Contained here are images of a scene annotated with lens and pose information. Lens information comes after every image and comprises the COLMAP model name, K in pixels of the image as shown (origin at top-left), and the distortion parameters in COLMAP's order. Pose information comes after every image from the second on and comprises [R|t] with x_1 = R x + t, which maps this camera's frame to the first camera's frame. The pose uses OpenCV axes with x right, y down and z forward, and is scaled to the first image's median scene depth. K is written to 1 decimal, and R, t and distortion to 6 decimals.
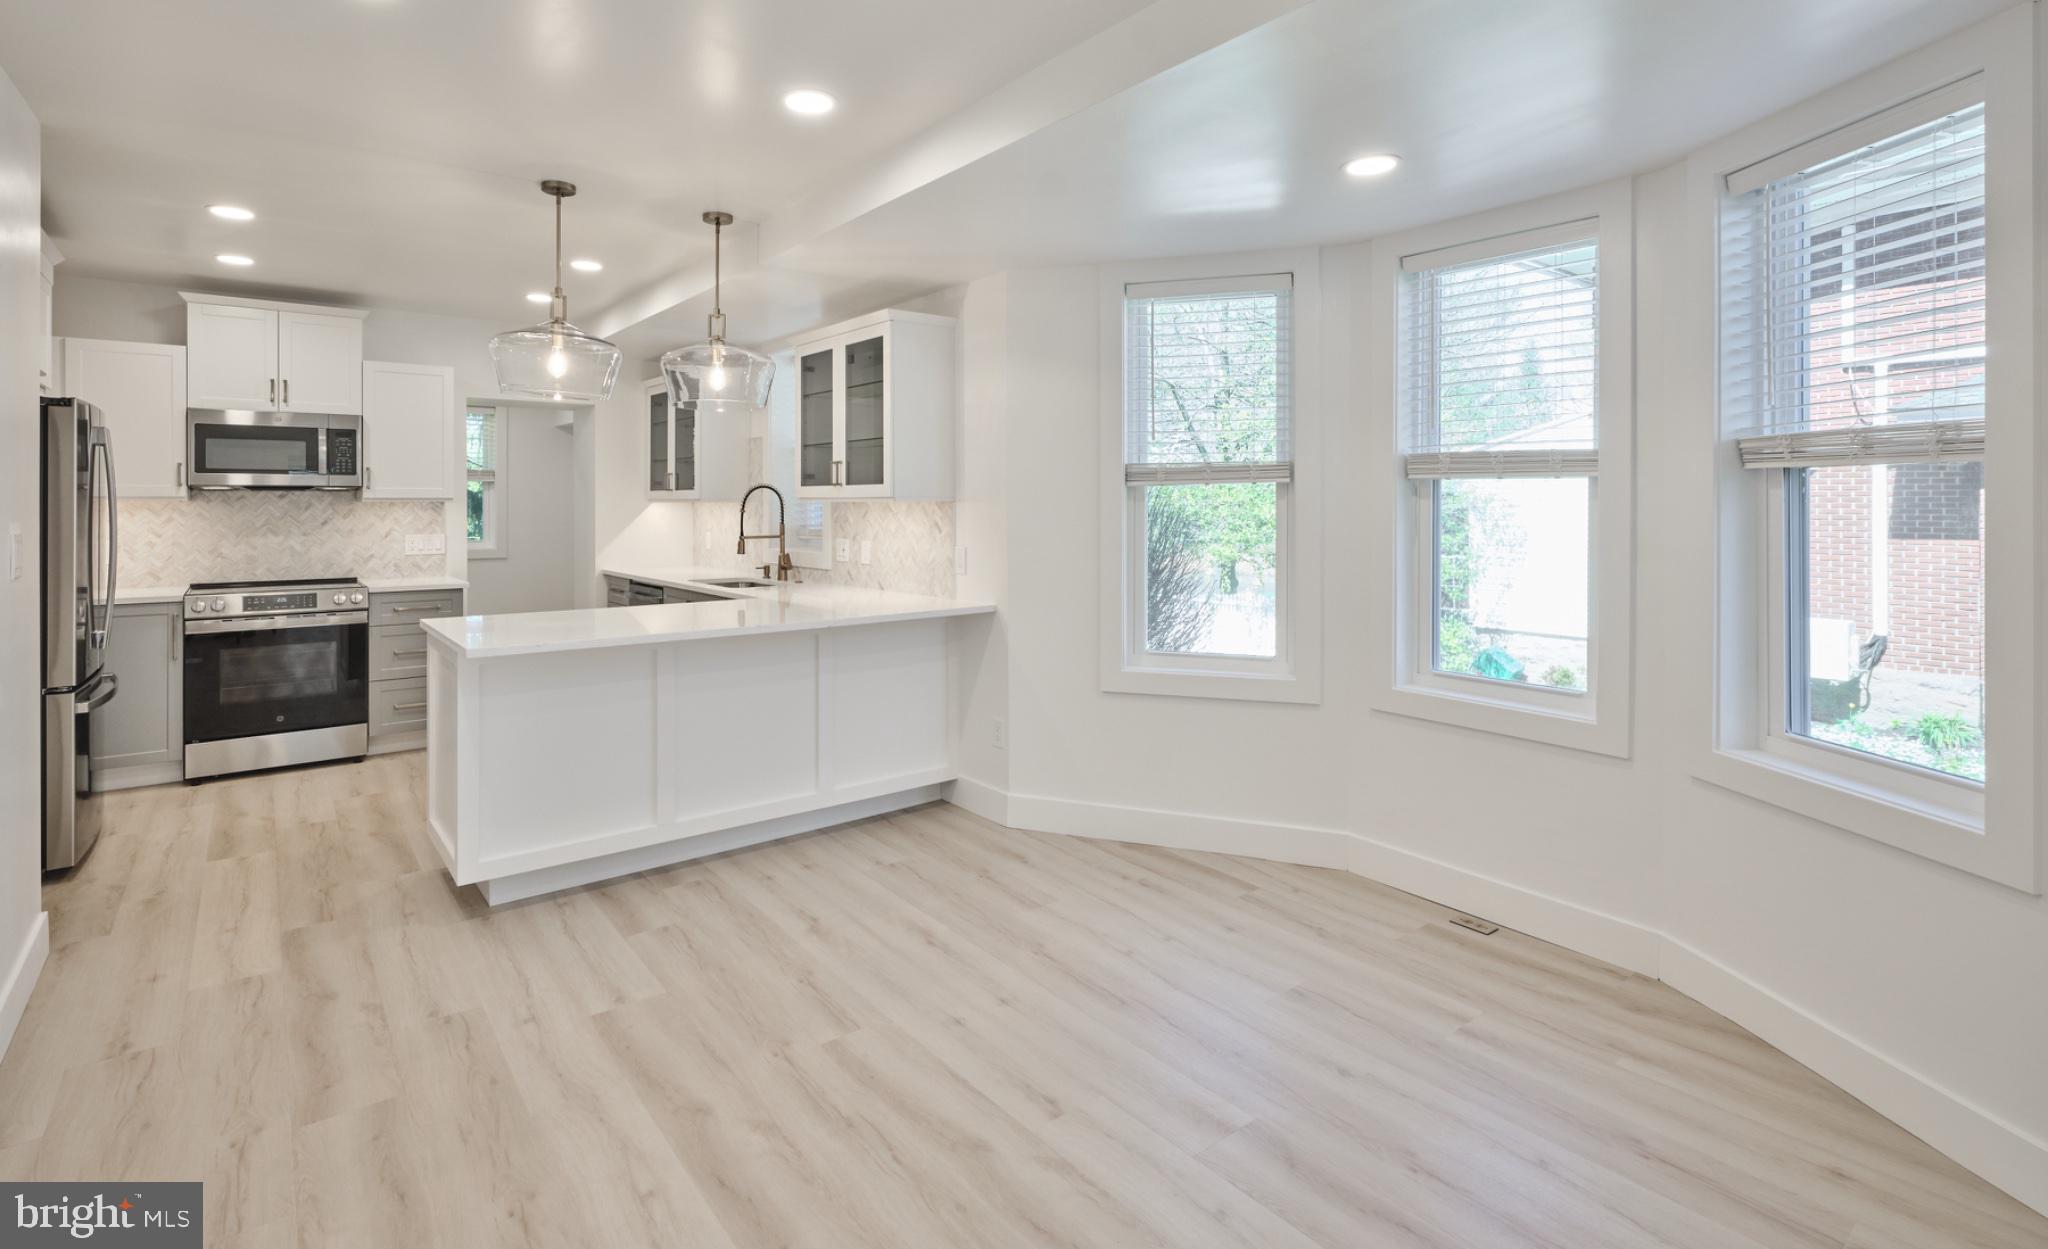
lens RADIAL K [[939.4, 0, 966.3], [0, 939.4, 505.8], [0, 0, 1]] dist [0.000852, 0.000502]
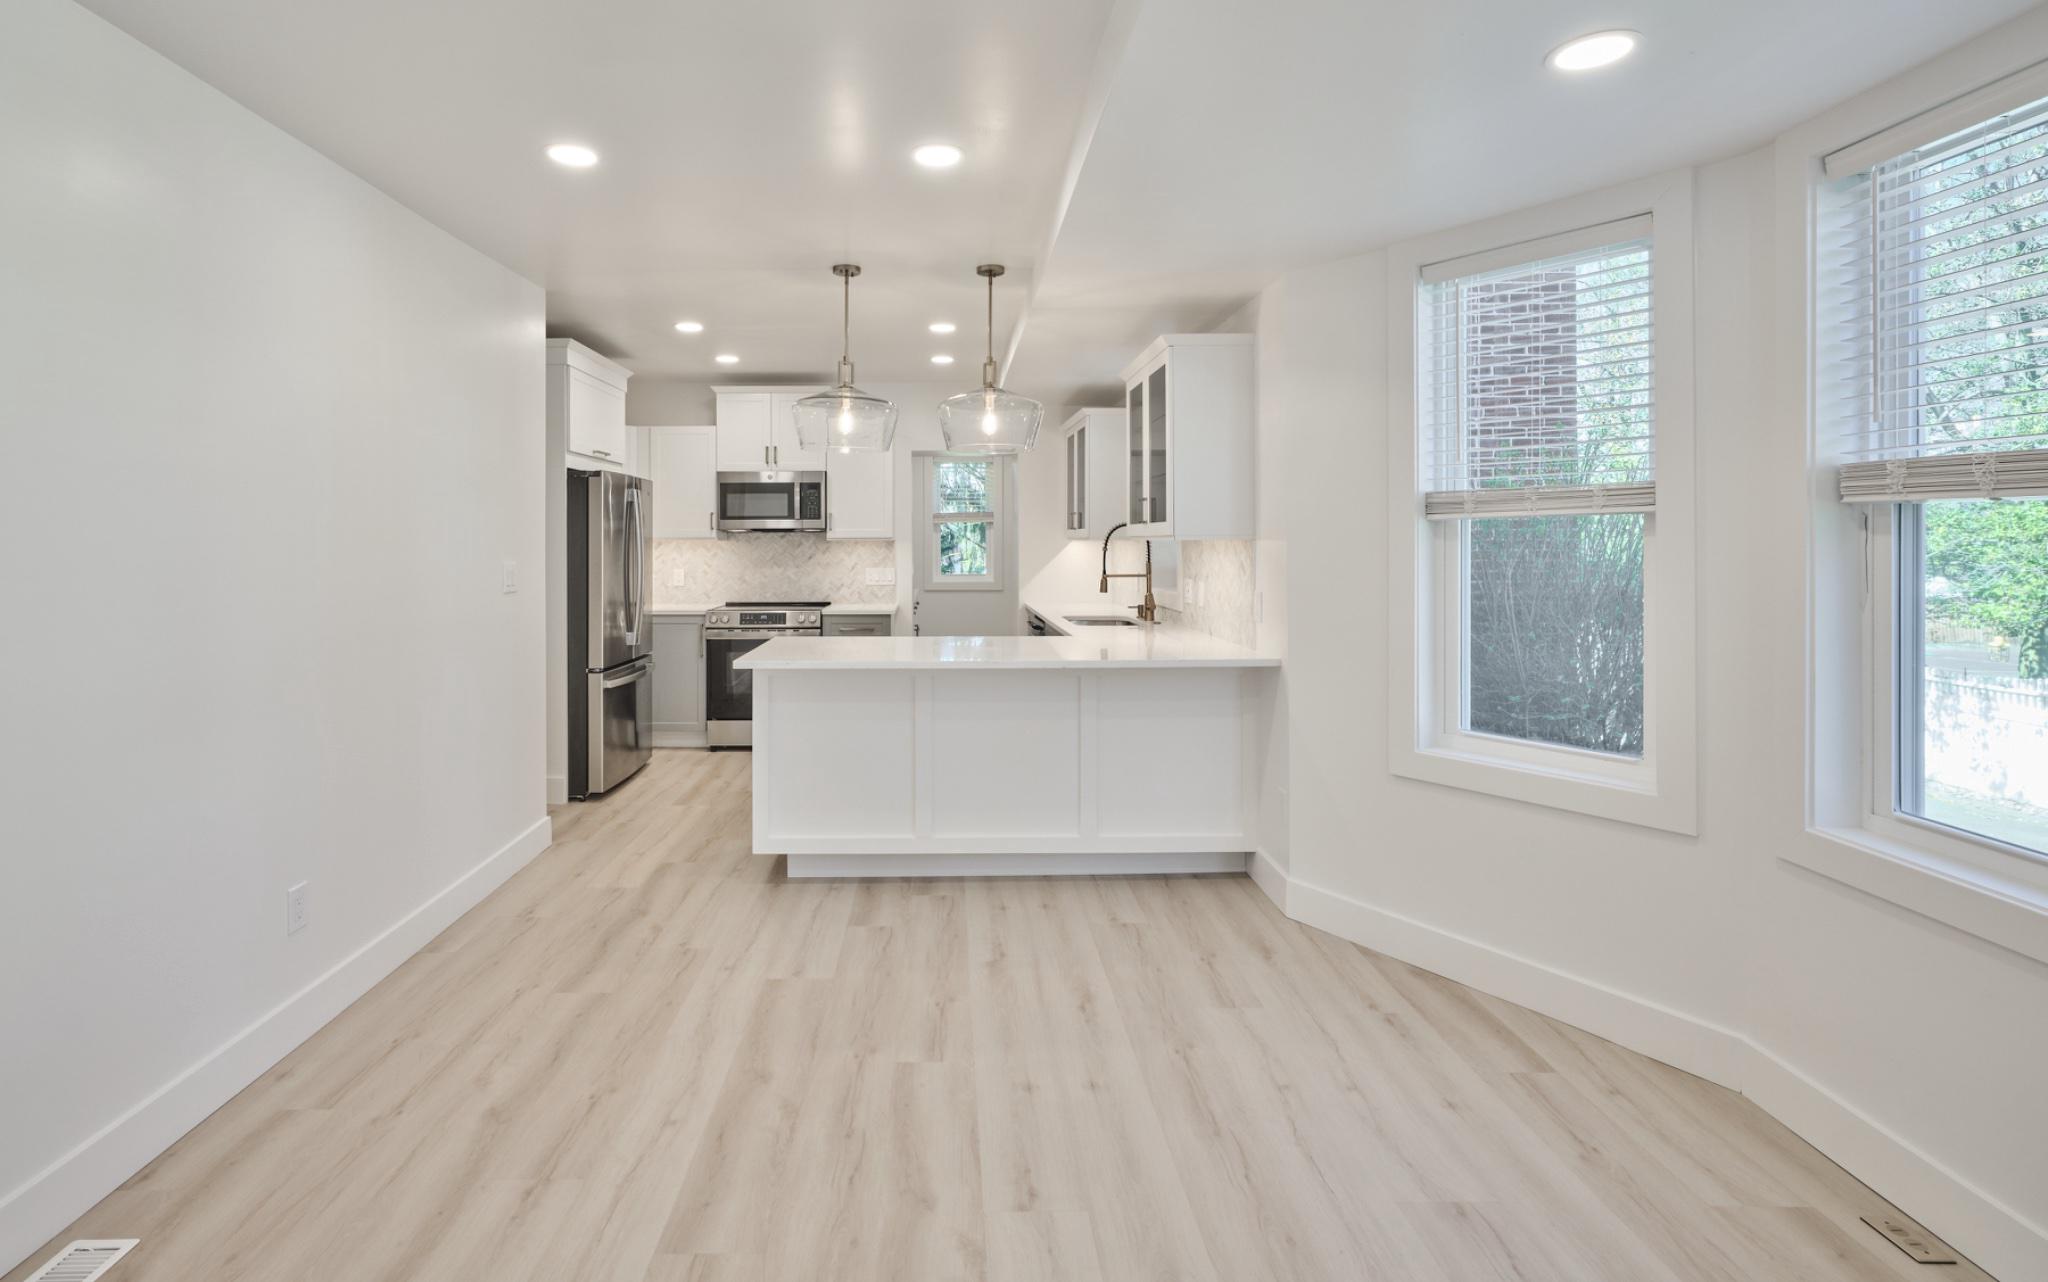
lens RADIAL K [[961.3, 0, 955.7], [0, 961.3, 542.4], [0, 0, 1]] dist [0.001318, 0.000495]
pose [[0.806743, -0.000921, -0.590902, 0.264882], [0.001173, 0.999999, 0.000043, -0.002198], [0.590901, -0.000728, 0.806744, 0.088244]]
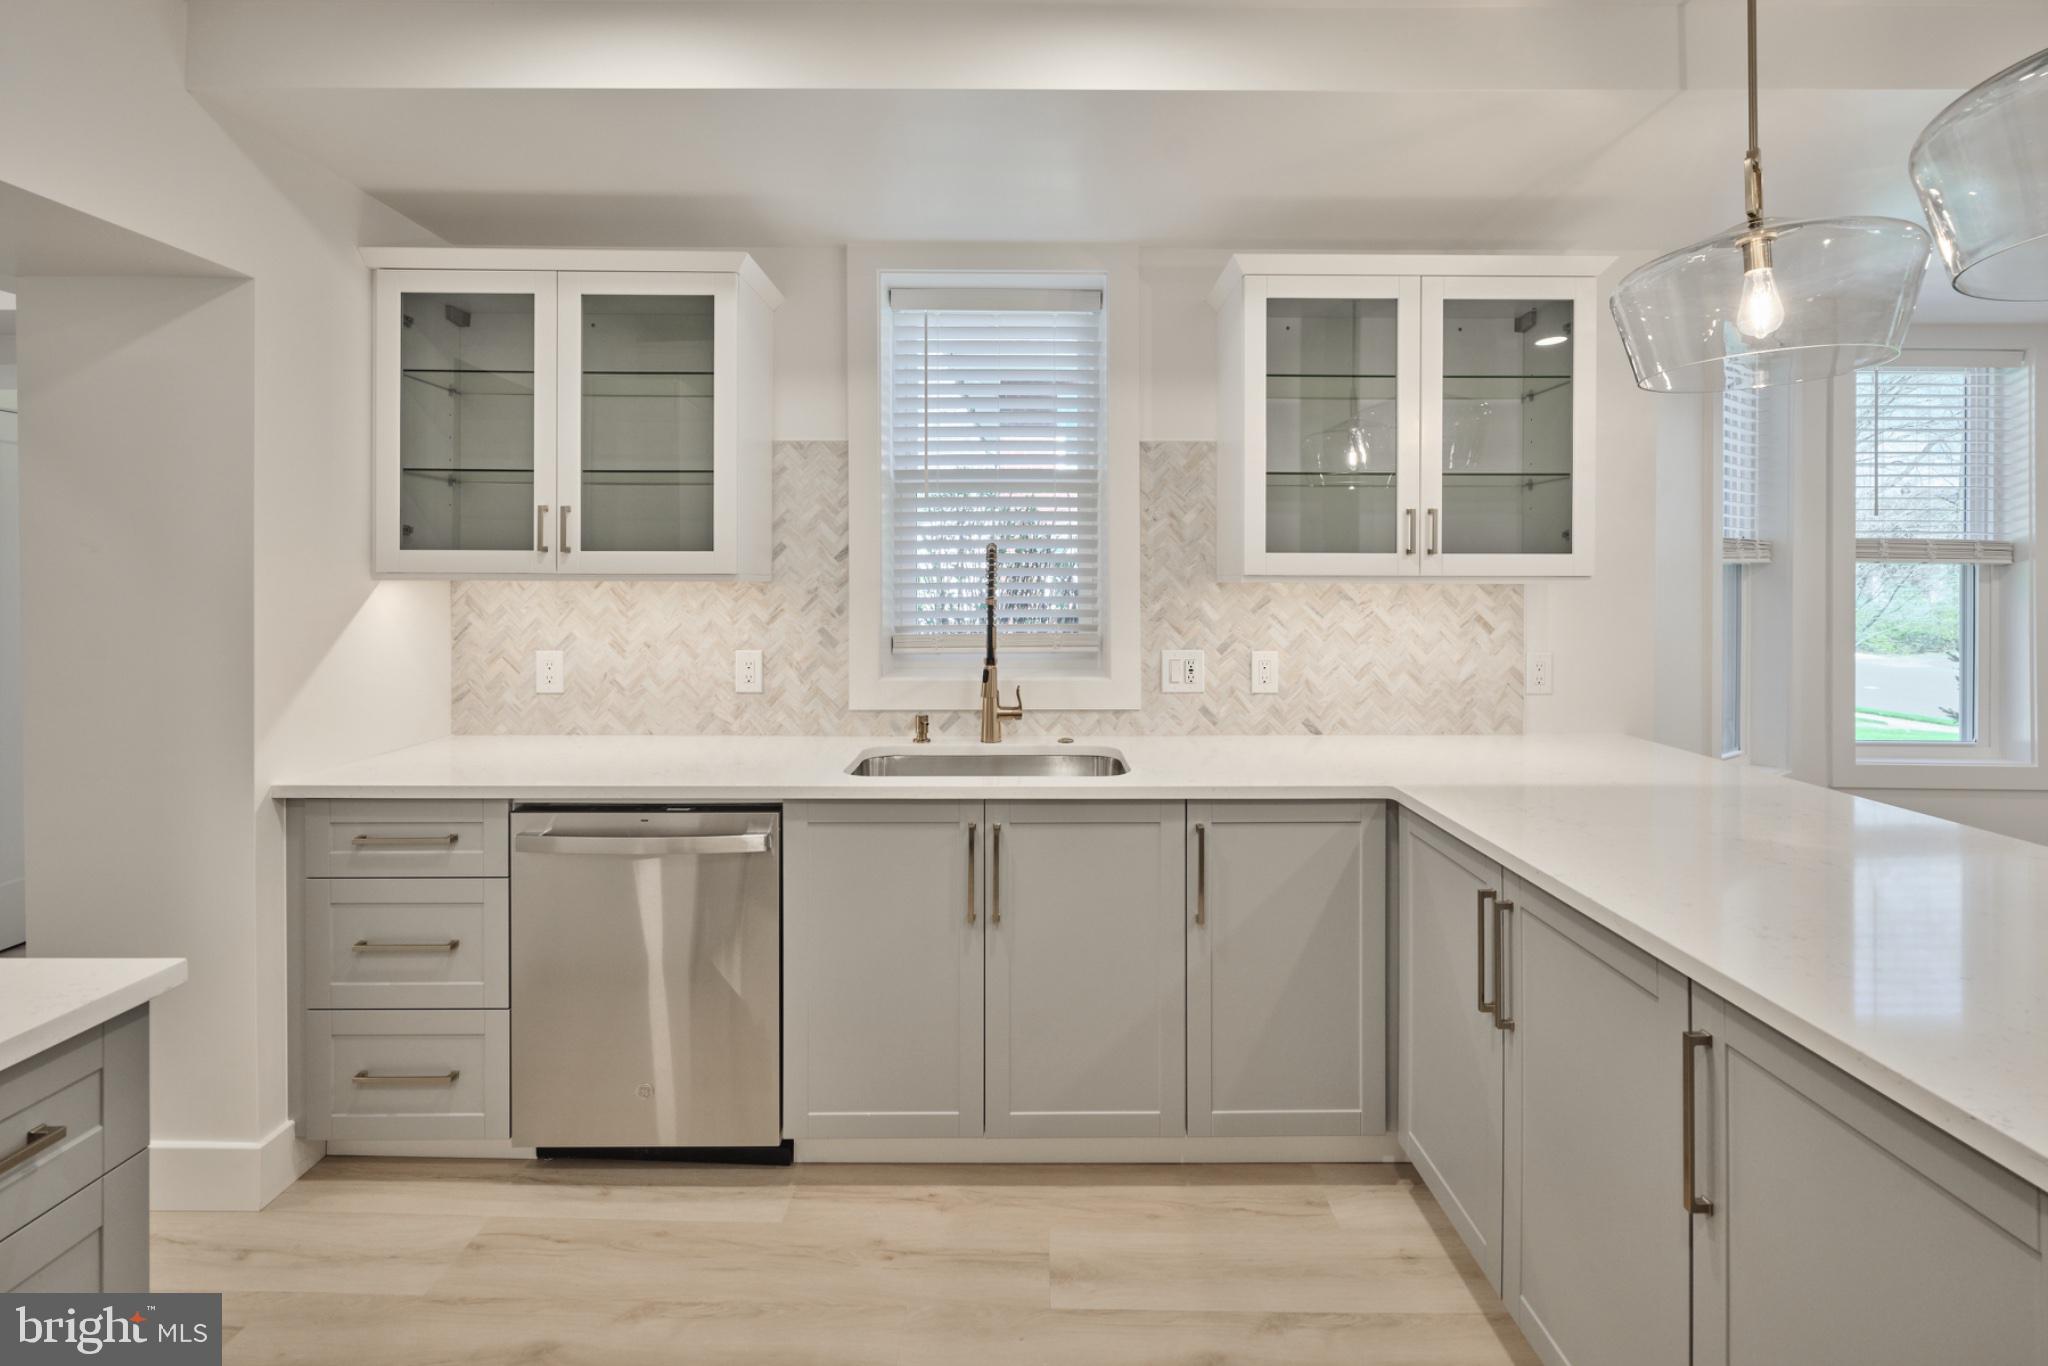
lens RADIAL K [[905.3, 0, 1027.2], [0, 905.3, 583.4], [0, 0, 1]] dist [-0.003388, 0.000203]
pose [[0.607833, -0.001750, 0.794063, -0.638011], [0.001078, 0.999998, 0.001378, -0.004704], [-0.794064, 0.000018, 0.607834, 0.797679]]
